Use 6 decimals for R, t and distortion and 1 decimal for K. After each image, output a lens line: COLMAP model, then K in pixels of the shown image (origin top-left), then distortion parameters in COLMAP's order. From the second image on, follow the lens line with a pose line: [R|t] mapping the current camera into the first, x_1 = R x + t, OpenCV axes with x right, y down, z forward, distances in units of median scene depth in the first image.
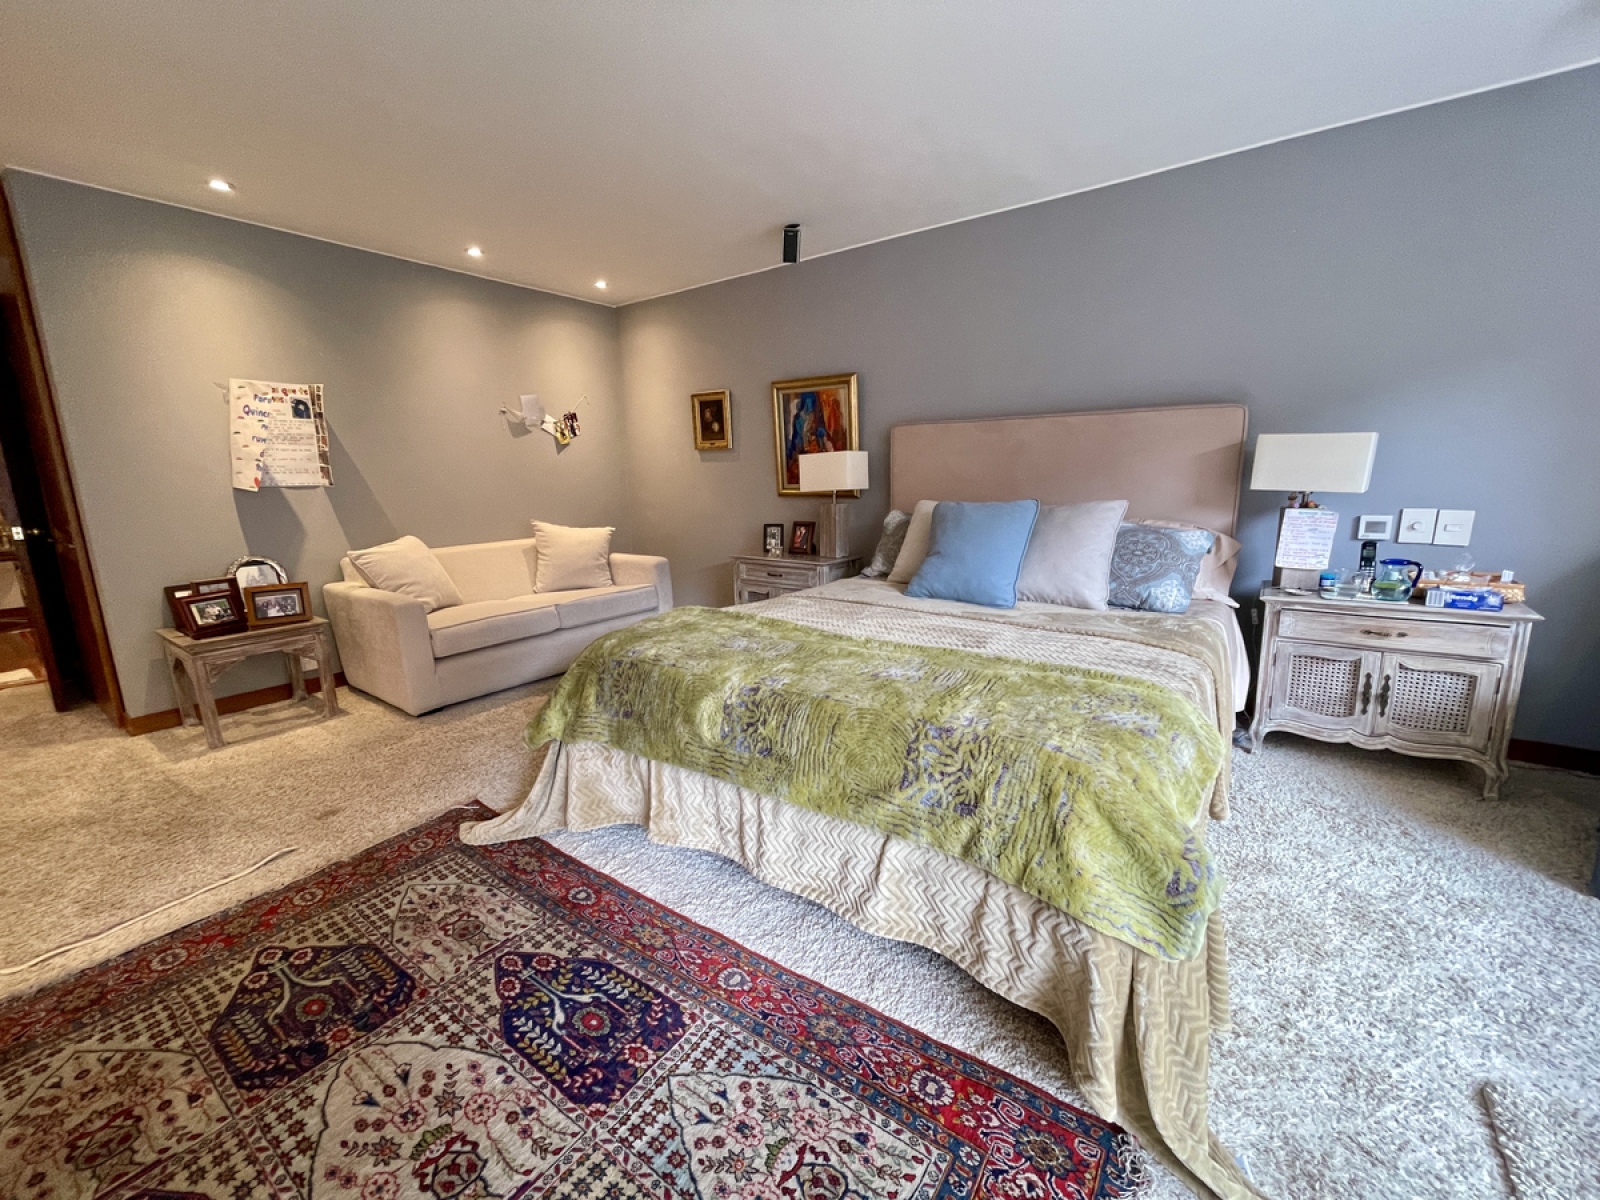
lens RADIAL K [[635.1, 0, 800.0], [0, 635.1, 600.0], [0, 0, 1]] dist [0.001650, 0.000199]
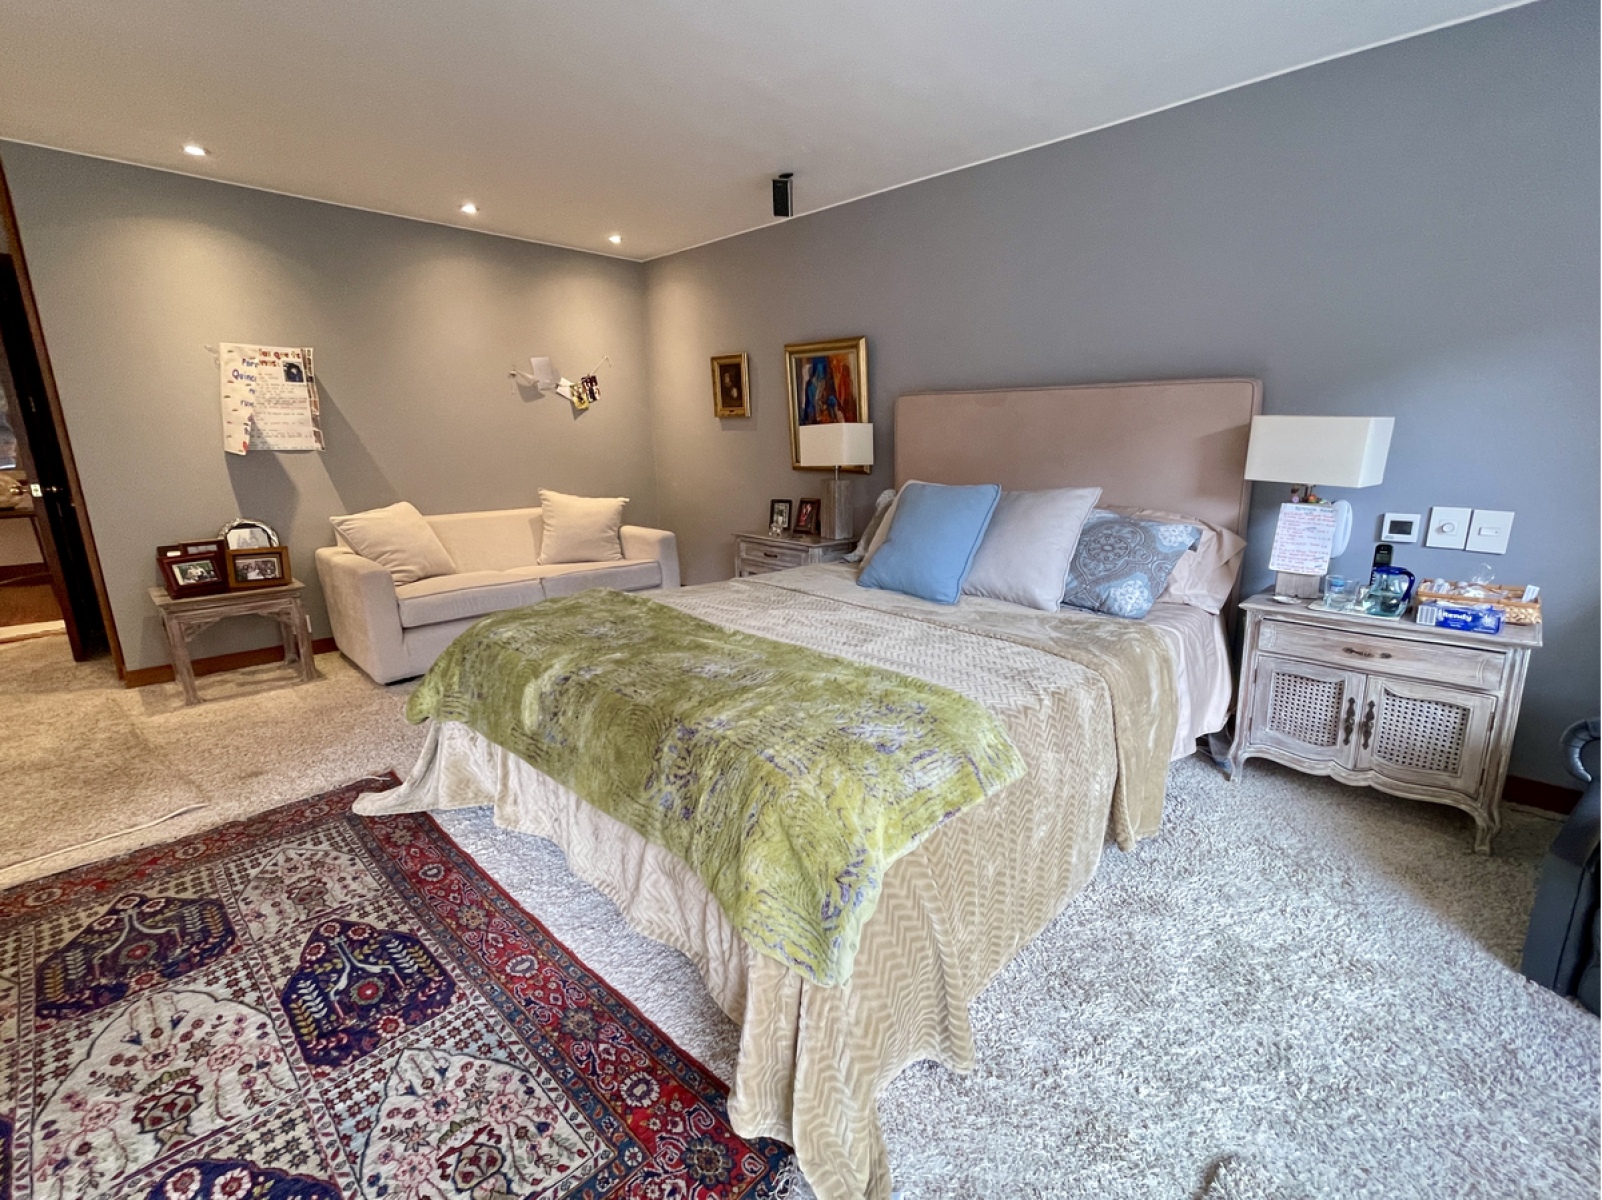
lens RADIAL K [[700.1, 0, 856.6], [0, 700.1, 599.9], [0, 0, 1]] dist [0.001601, 0.000275]
pose [[0.993340, 0.043419, -0.106722, 0.313994], [-0.040018, 0.998627, 0.033802, -0.022327], [0.108043, -0.029306, 0.993714, -0.013409]]
